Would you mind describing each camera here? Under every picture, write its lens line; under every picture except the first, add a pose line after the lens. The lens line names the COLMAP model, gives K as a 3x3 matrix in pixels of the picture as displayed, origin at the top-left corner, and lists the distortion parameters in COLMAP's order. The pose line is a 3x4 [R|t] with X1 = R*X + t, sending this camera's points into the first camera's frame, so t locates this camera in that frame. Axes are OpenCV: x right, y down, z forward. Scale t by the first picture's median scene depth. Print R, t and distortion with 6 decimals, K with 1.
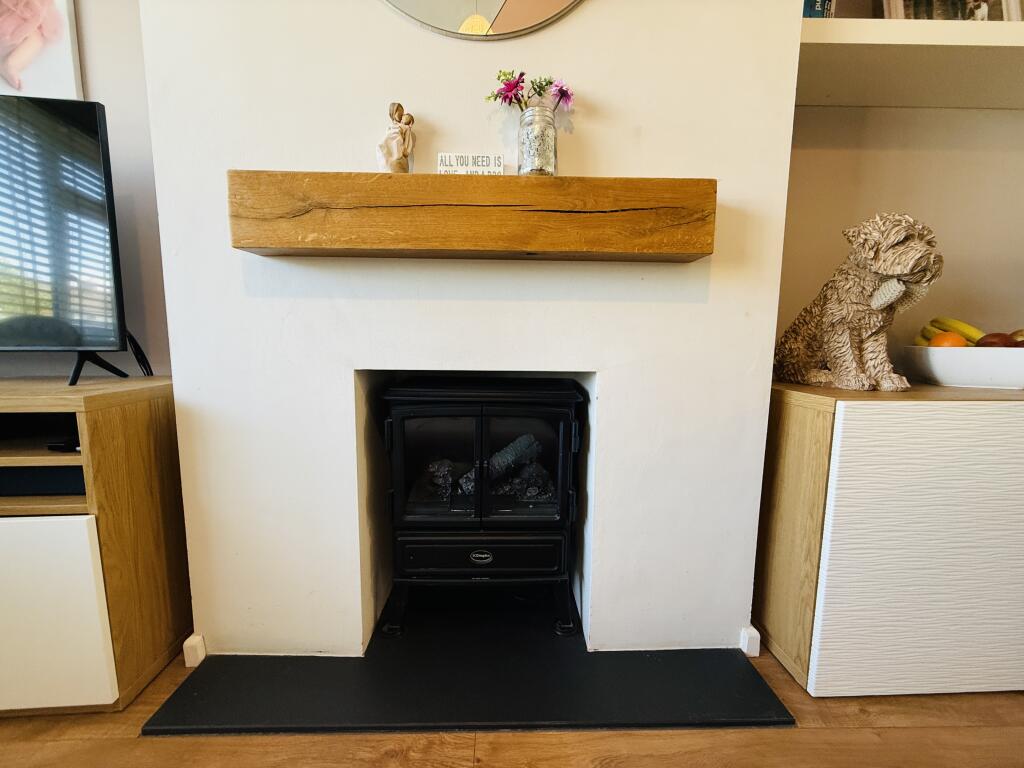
lens RADIAL K [[407.6, 0, 508.5], [0, 407.6, 384.0], [0, 0, 1]] dist [-0.000007, 0.000016]
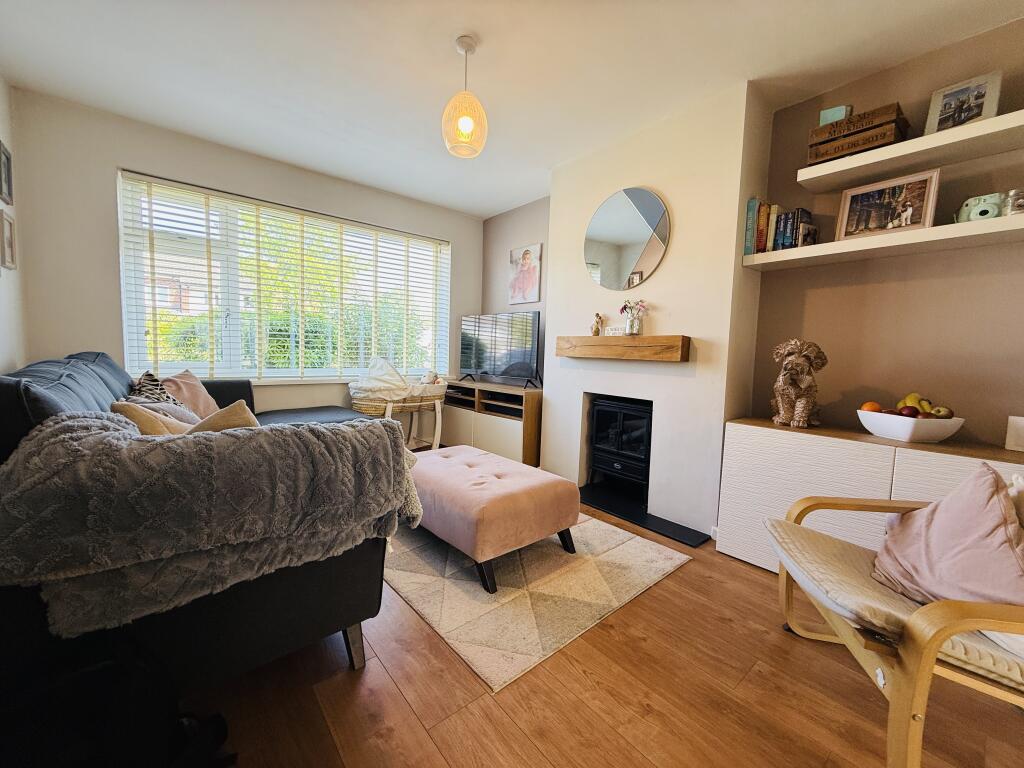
lens RADIAL K [[407.6, 0, 508.5], [0, 407.6, 384.0], [0, 0, 1]] dist [-0.000007, 0.000016]
pose [[0.621196, 0.076402, -0.779922, 1.704969], [-0.117393, 0.993078, 0.003782, -0.038390], [0.774812, 0.089208, 0.625866, -1.414802]]
